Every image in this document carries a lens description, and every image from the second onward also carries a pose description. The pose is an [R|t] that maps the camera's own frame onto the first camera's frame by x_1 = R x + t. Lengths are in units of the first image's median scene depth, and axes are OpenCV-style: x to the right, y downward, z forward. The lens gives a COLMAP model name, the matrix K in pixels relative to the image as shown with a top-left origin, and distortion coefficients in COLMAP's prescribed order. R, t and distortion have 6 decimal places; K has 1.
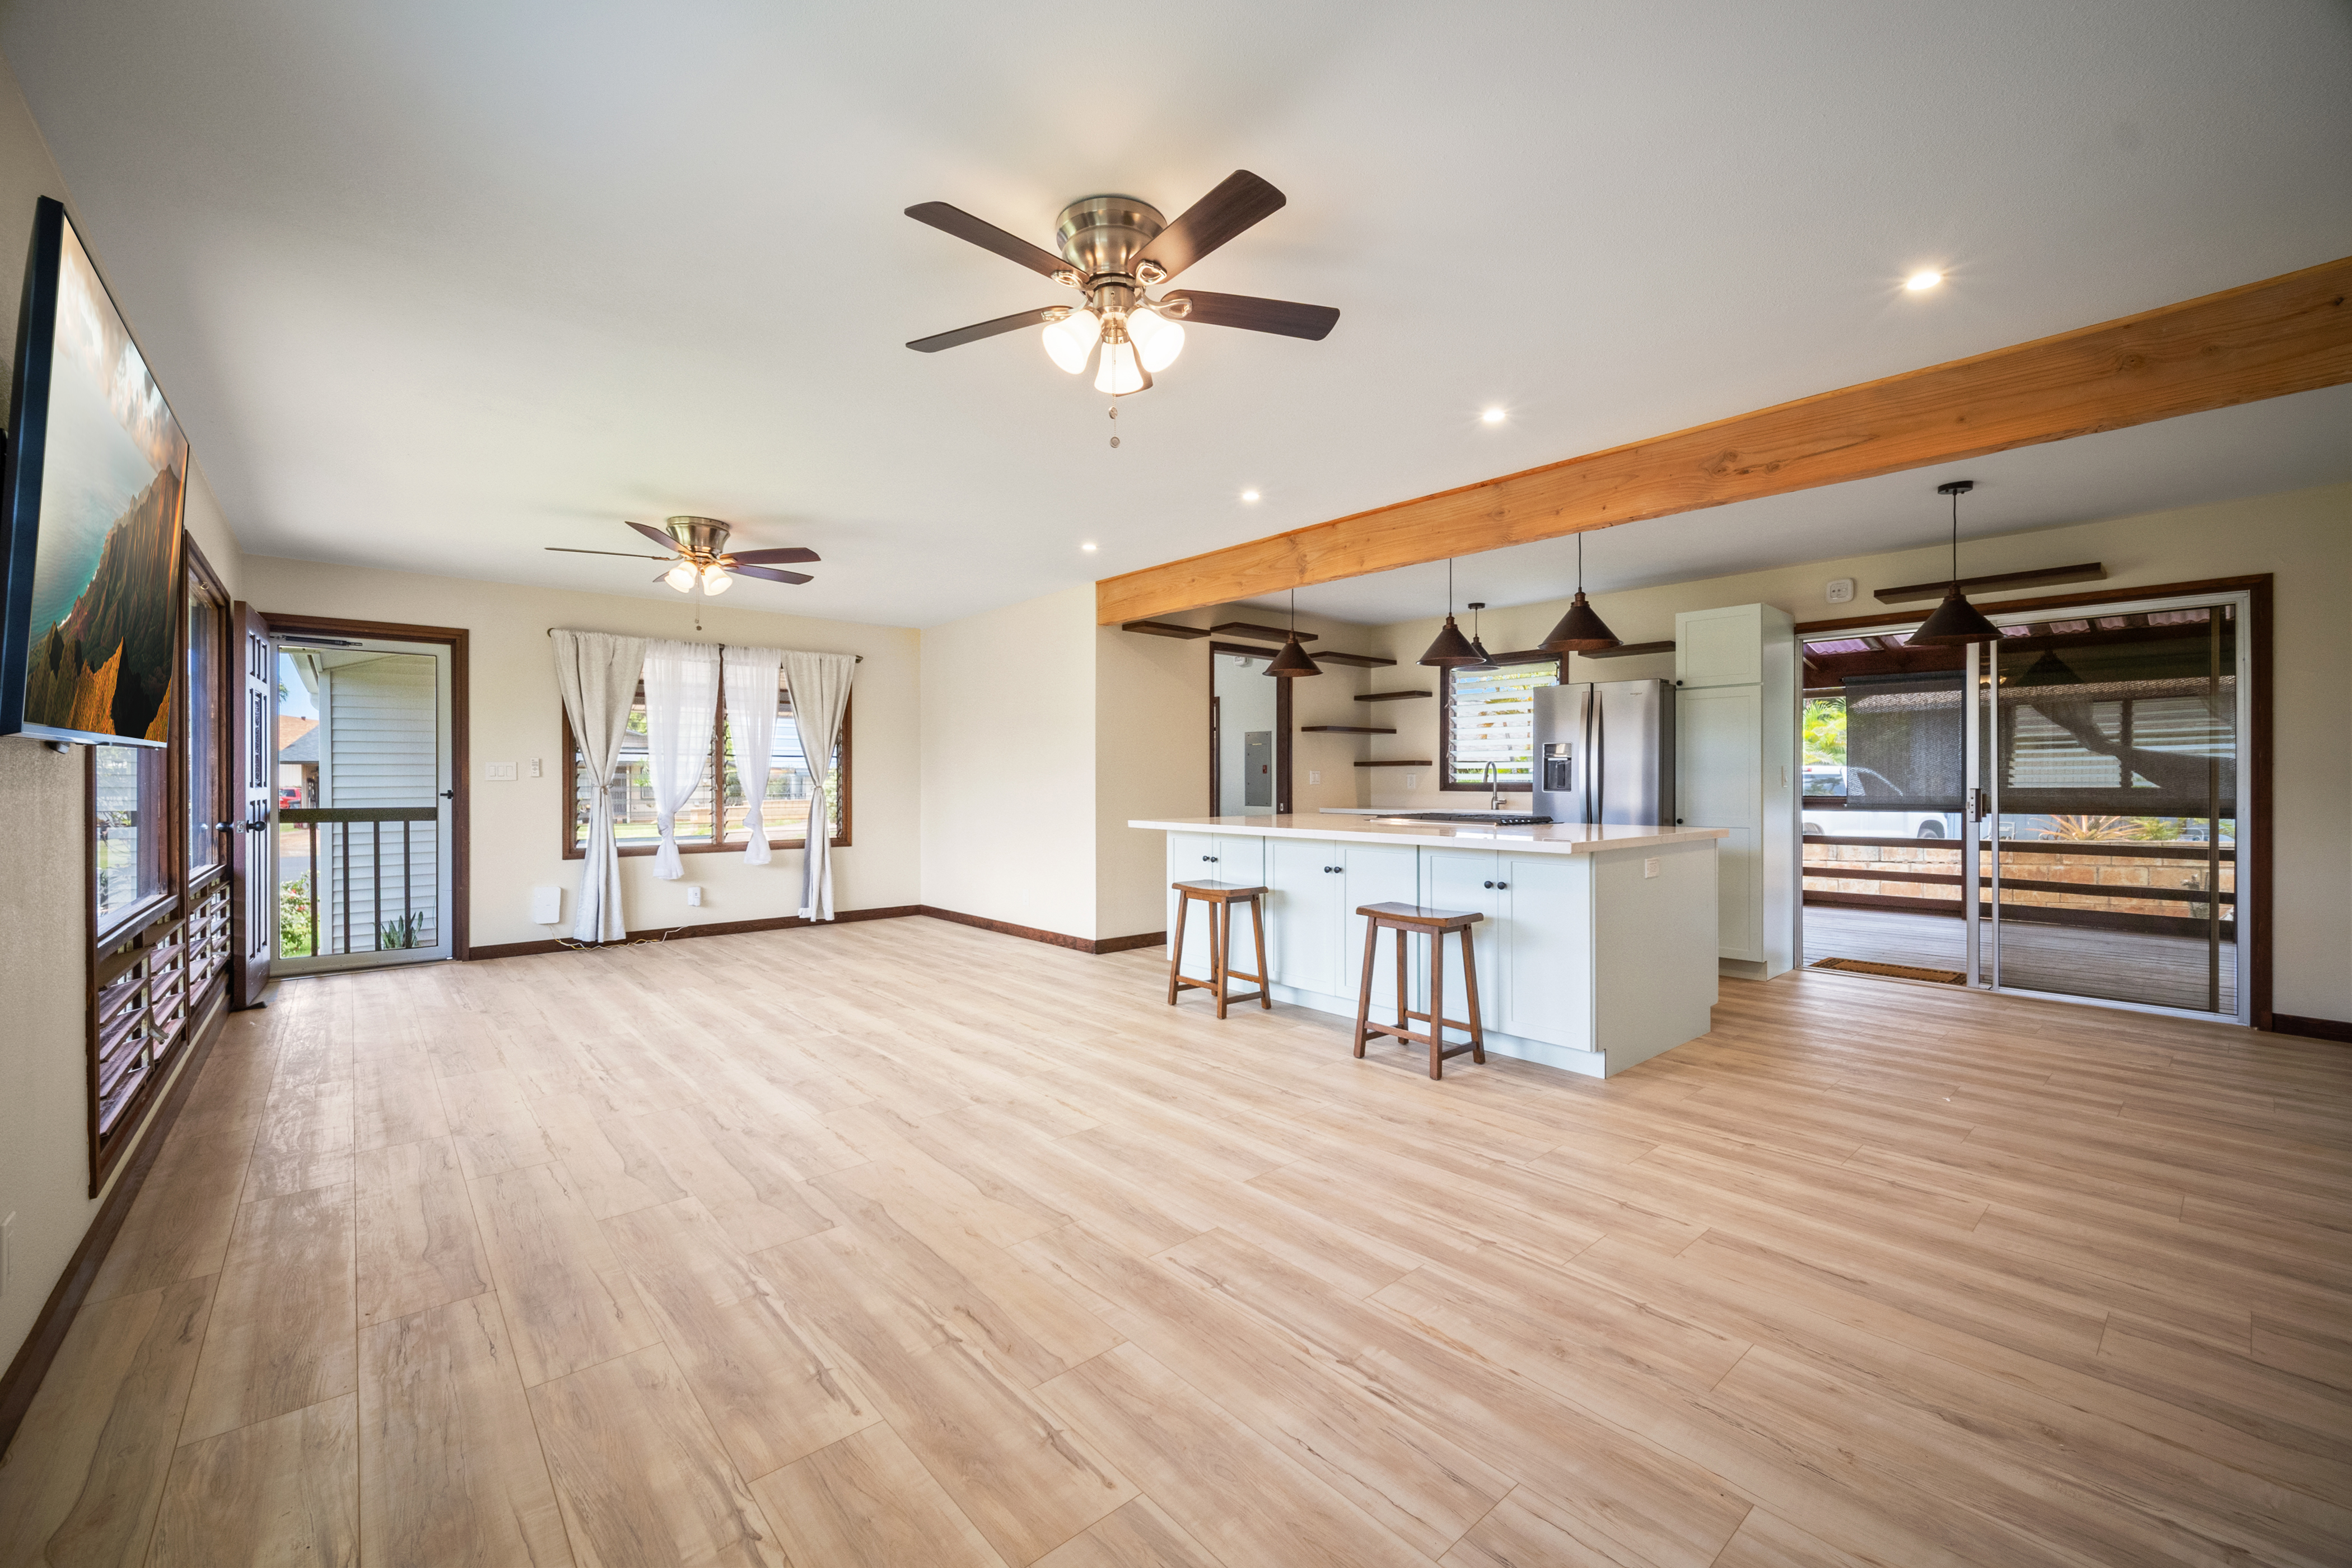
lens RADIAL K [[951.8, 0, 1155.9], [0, 951.8, 770.7], [0, 0, 1]] dist [0.007018, -0.000124]
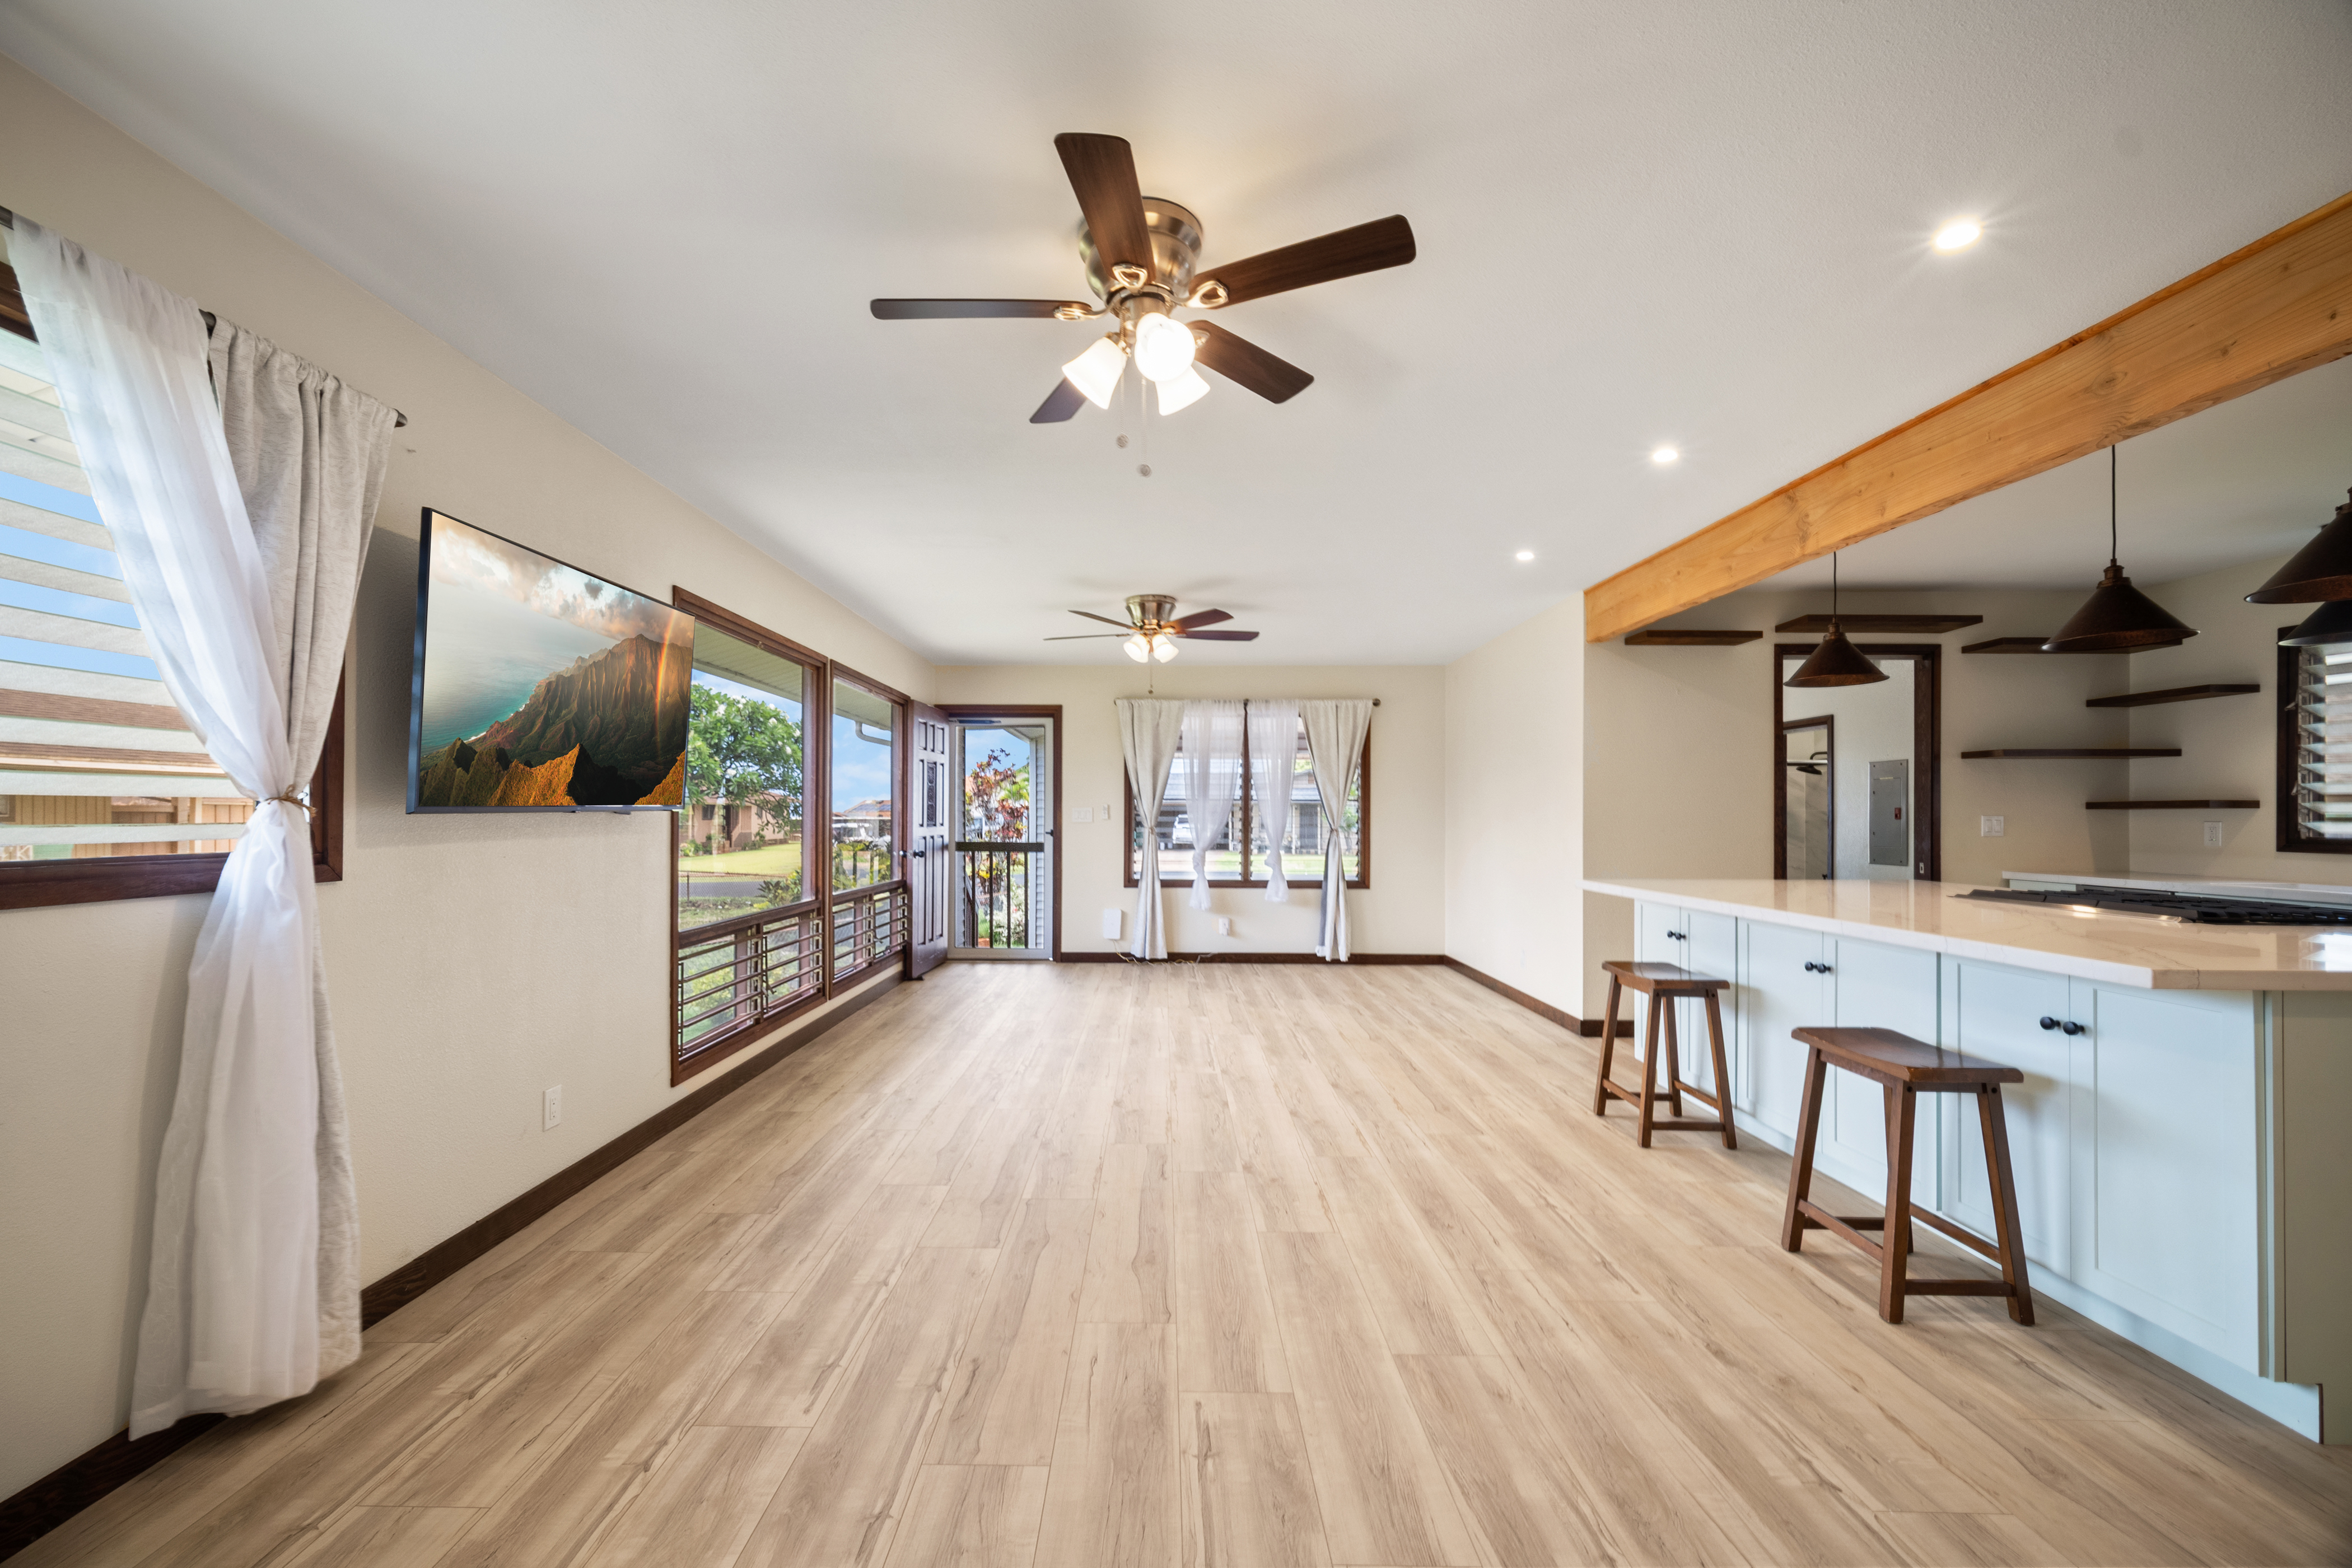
lens RADIAL K [[941.6, 0, 1138.7], [0, 941.6, 804.1], [0, 0, 1]] dist [-0.000641, 0.000031]
pose [[0.745683, -0.004280, -0.666287, 0.282589], [0.002485, 0.999990, -0.003643, -0.013092], [0.666296, 0.001061, 0.745687, 0.173274]]
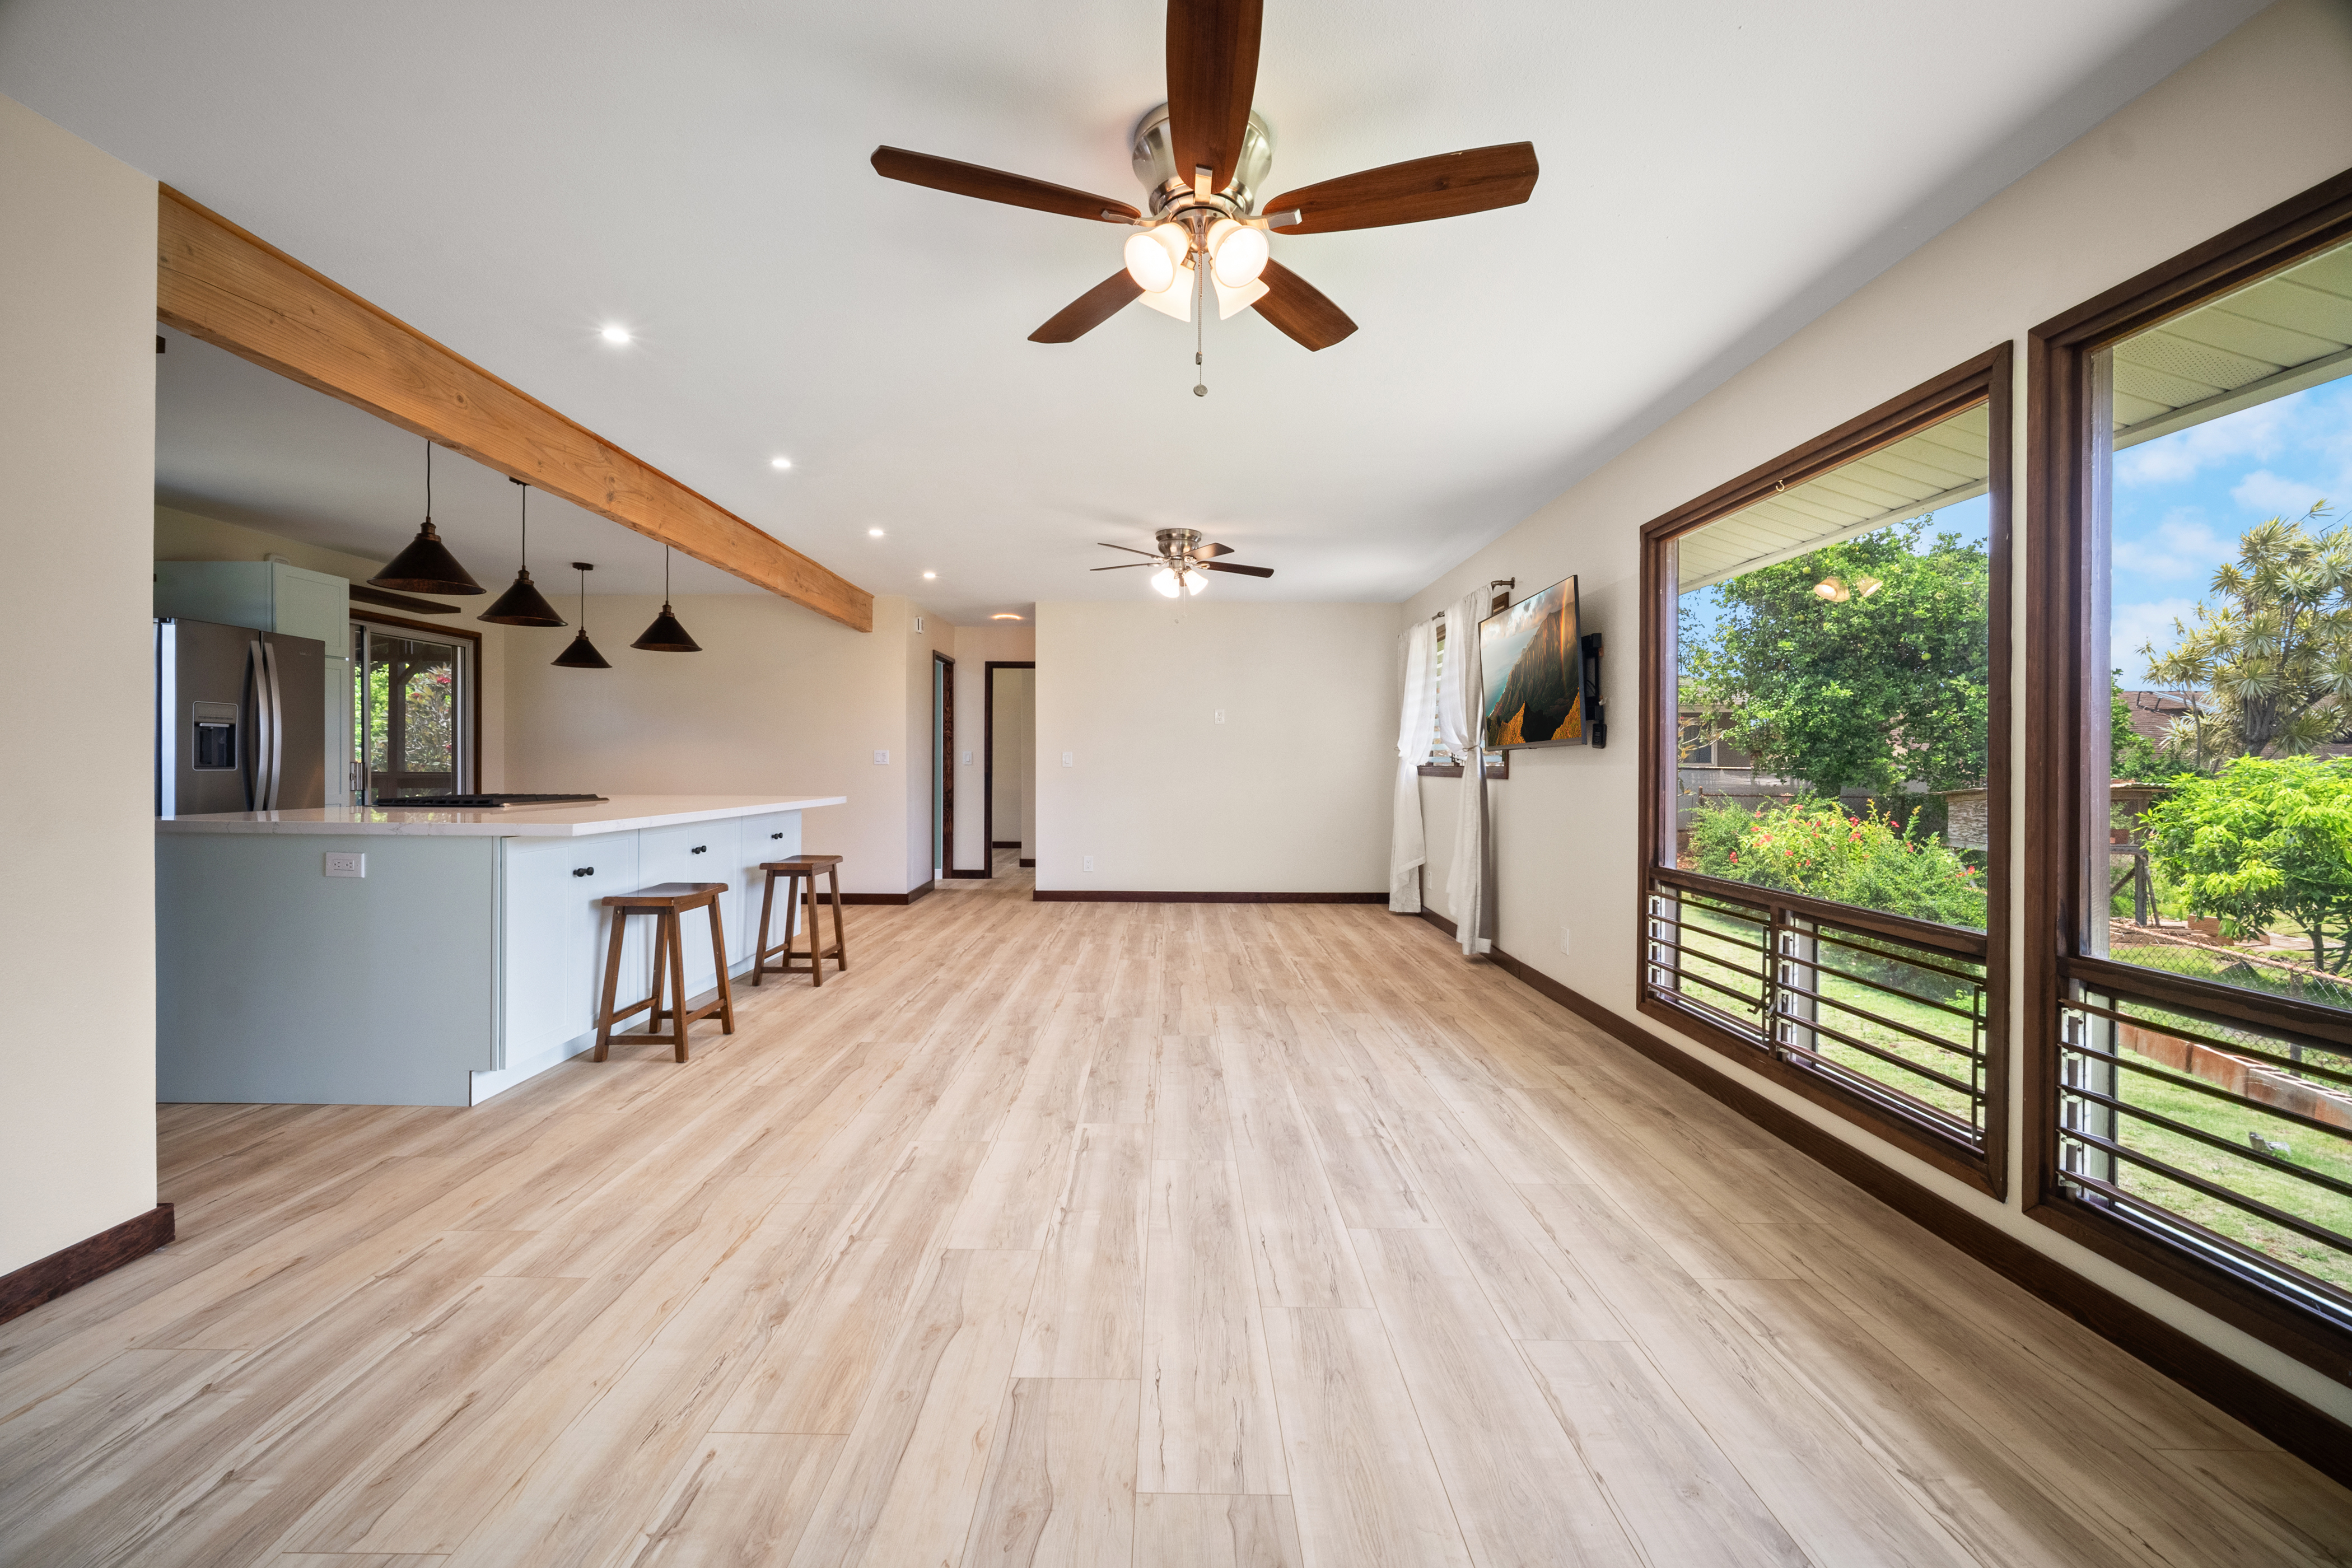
lens RADIAL K [[951.8, 0, 1155.9], [0, 951.8, 770.7], [0, 0, 1]] dist [0.007018, -0.000124]
pose [[-0.750723, -0.010257, 0.660538, -0.812955], [-0.012291, 0.999923, 0.001558, 0.018170], [-0.660503, -0.006948, -0.750791, 1.458115]]
